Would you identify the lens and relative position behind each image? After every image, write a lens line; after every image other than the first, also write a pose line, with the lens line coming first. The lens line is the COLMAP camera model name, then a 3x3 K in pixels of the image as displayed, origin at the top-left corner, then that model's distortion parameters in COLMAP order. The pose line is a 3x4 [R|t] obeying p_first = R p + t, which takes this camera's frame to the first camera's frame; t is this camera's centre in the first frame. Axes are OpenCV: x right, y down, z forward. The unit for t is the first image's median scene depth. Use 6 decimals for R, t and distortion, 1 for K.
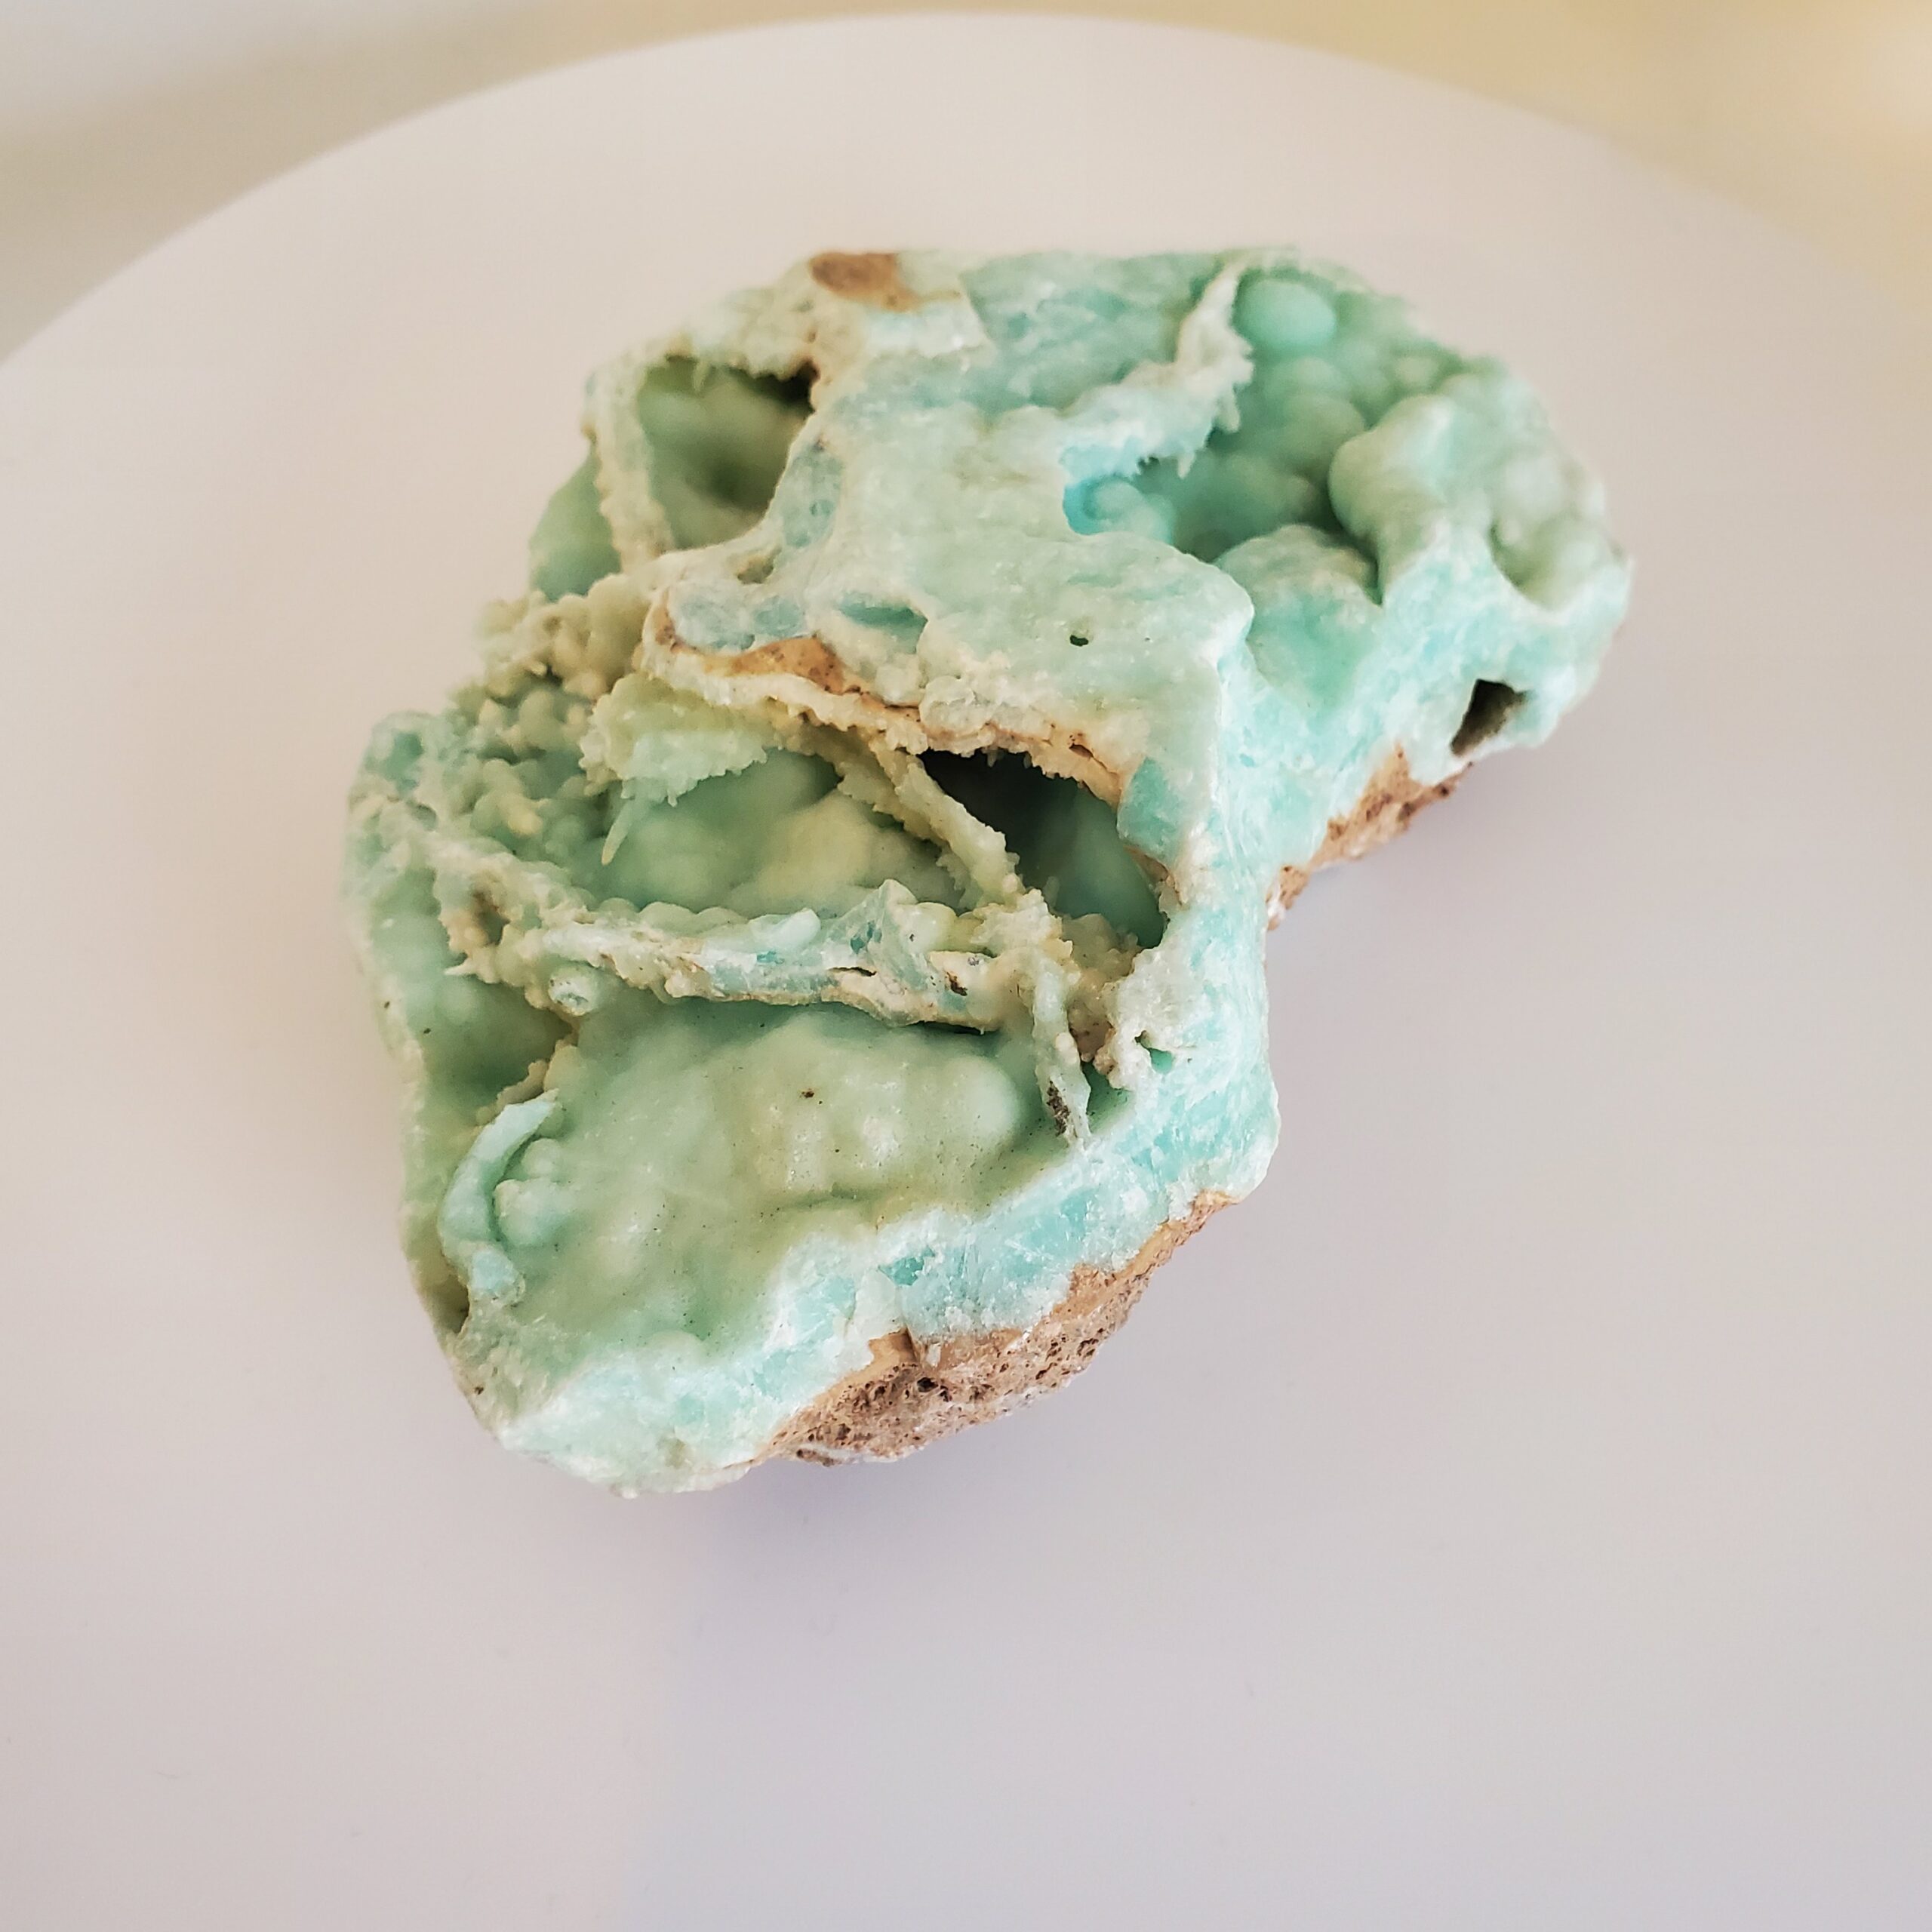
lens RADIAL K [[2159.1, 0, 966.0], [0, 2159.1, 966.0], [0, 0, 1]] dist [0.266100, -1.370843]
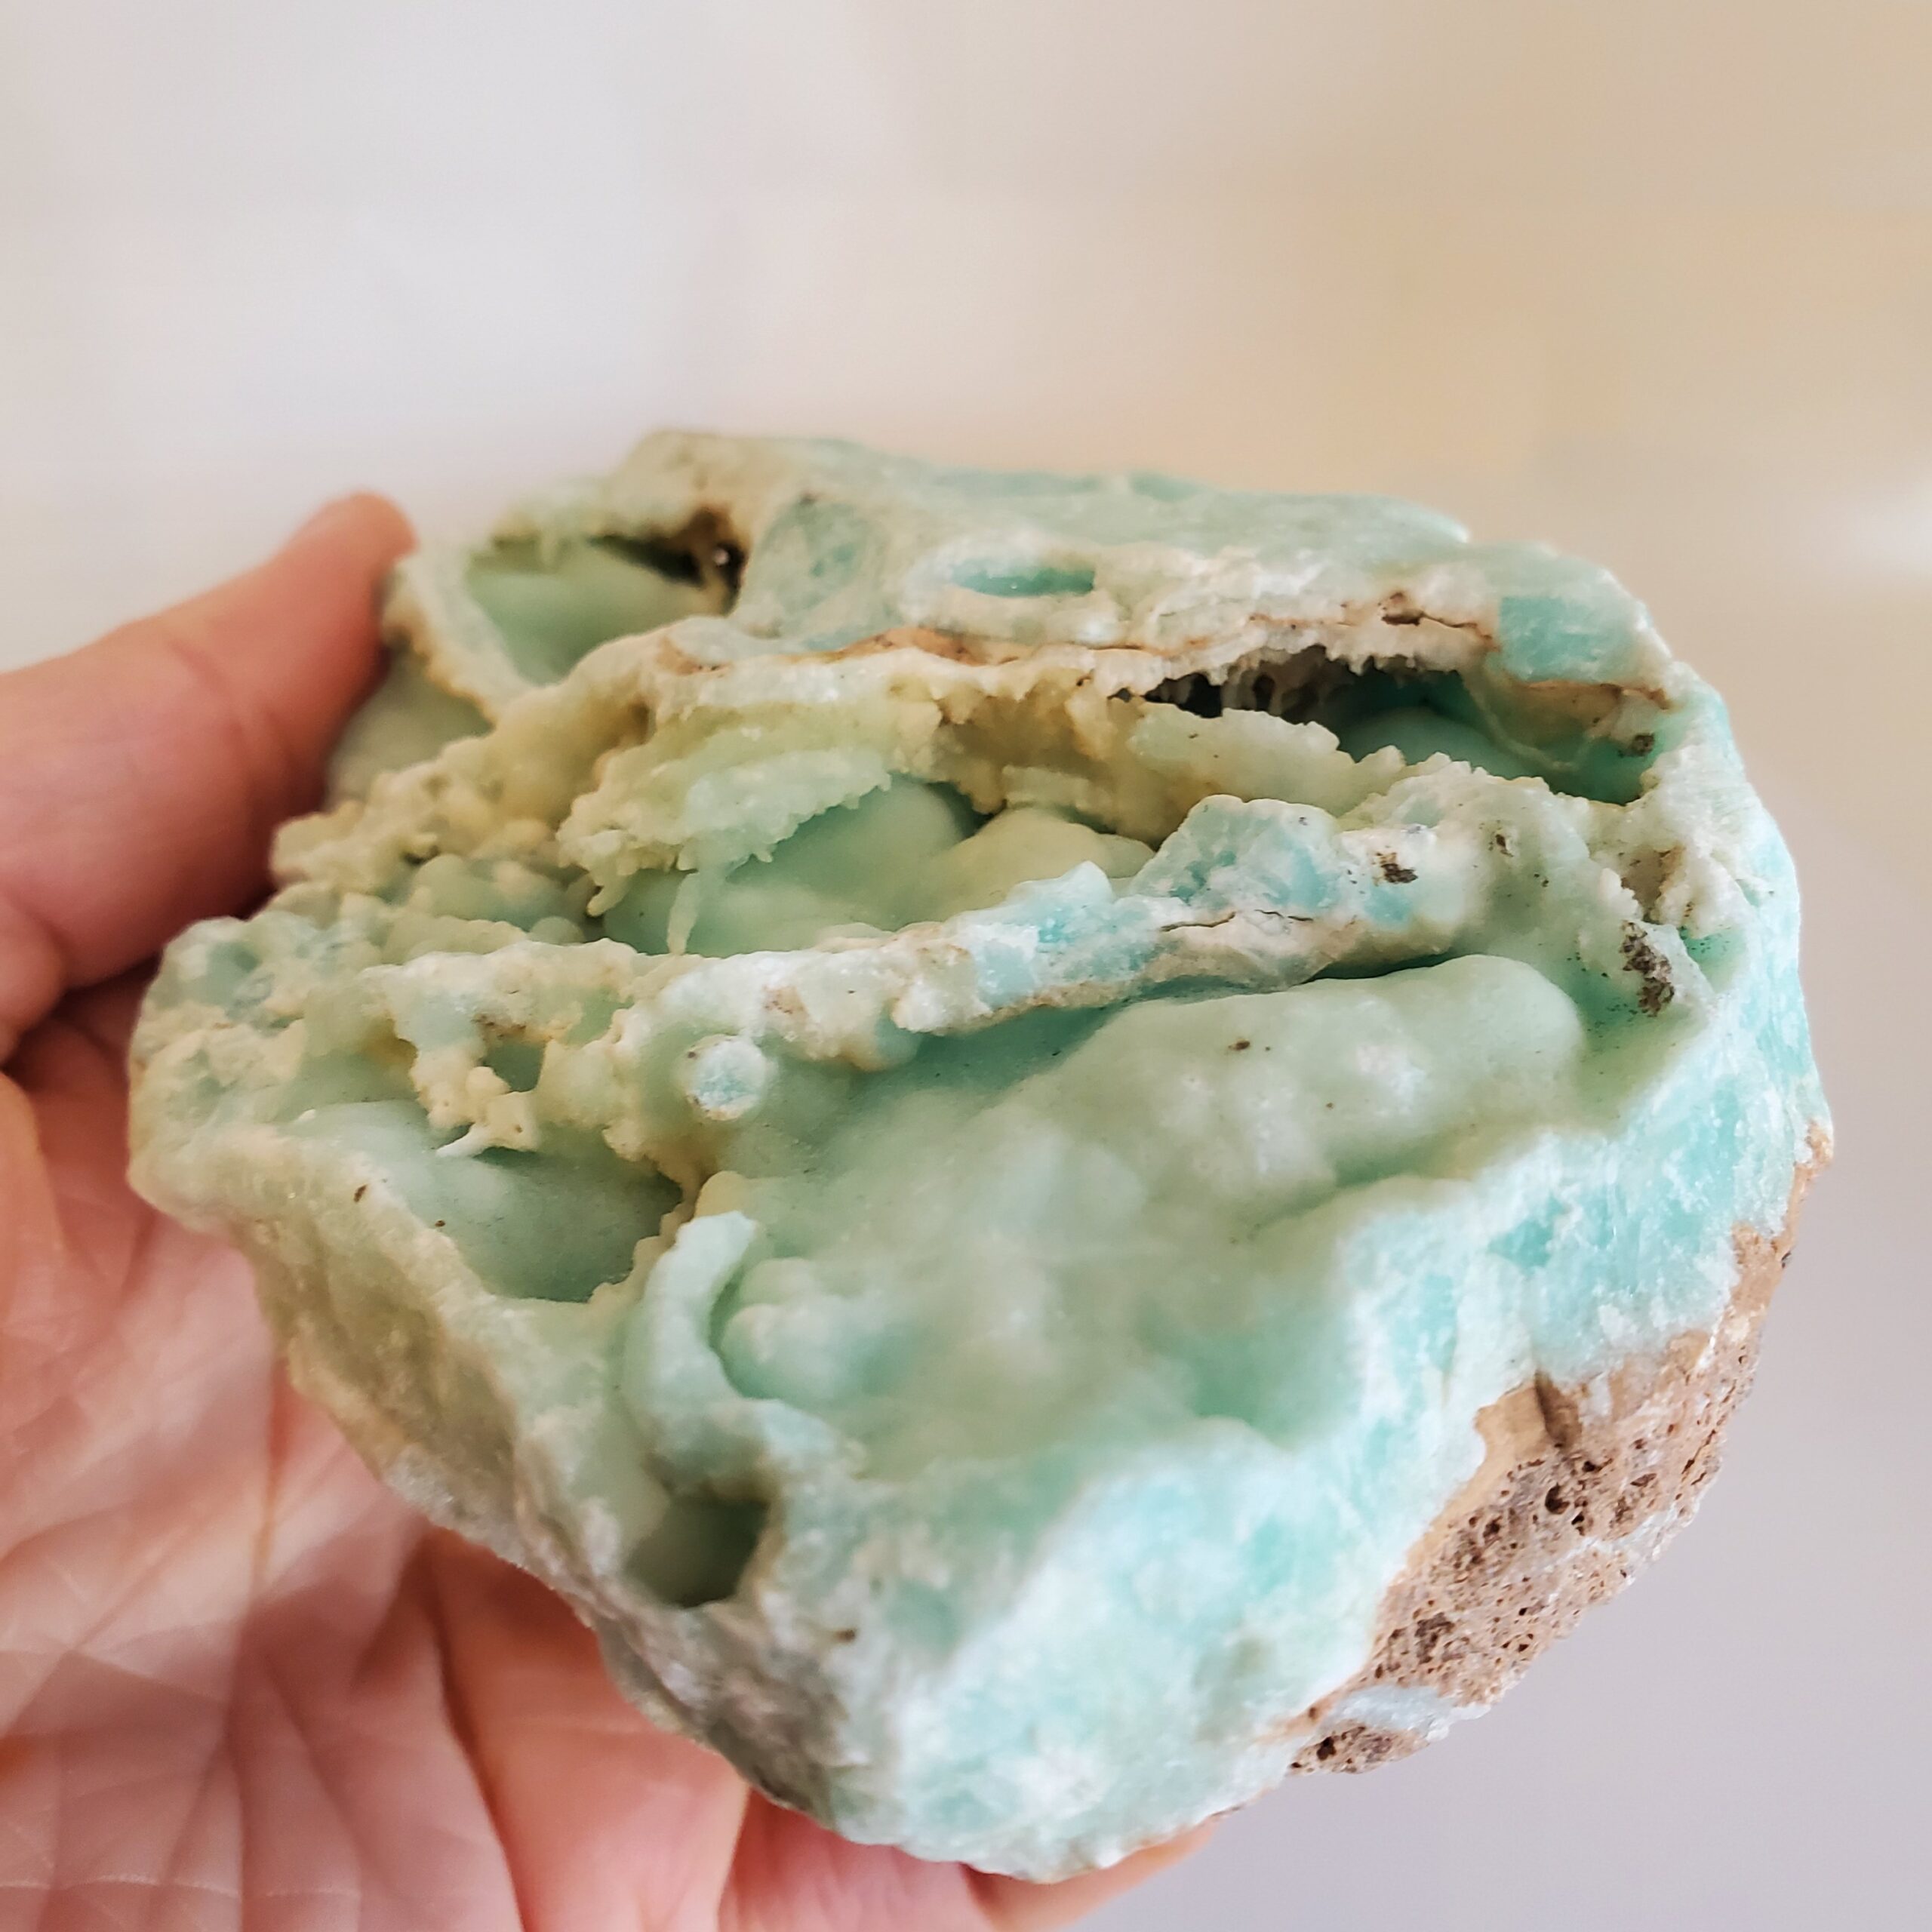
lens RADIAL K [[2159.1, 0, 966.0], [0, 2159.1, 966.0], [0, 0, 1]] dist [0.266100, -1.370843]
pose [[0.922565, -0.084525, 0.376470, -0.360418], [0.250195, 0.873826, -0.416929, 0.266056], [-0.293728, 0.478835, 0.827310, 0.496555]]
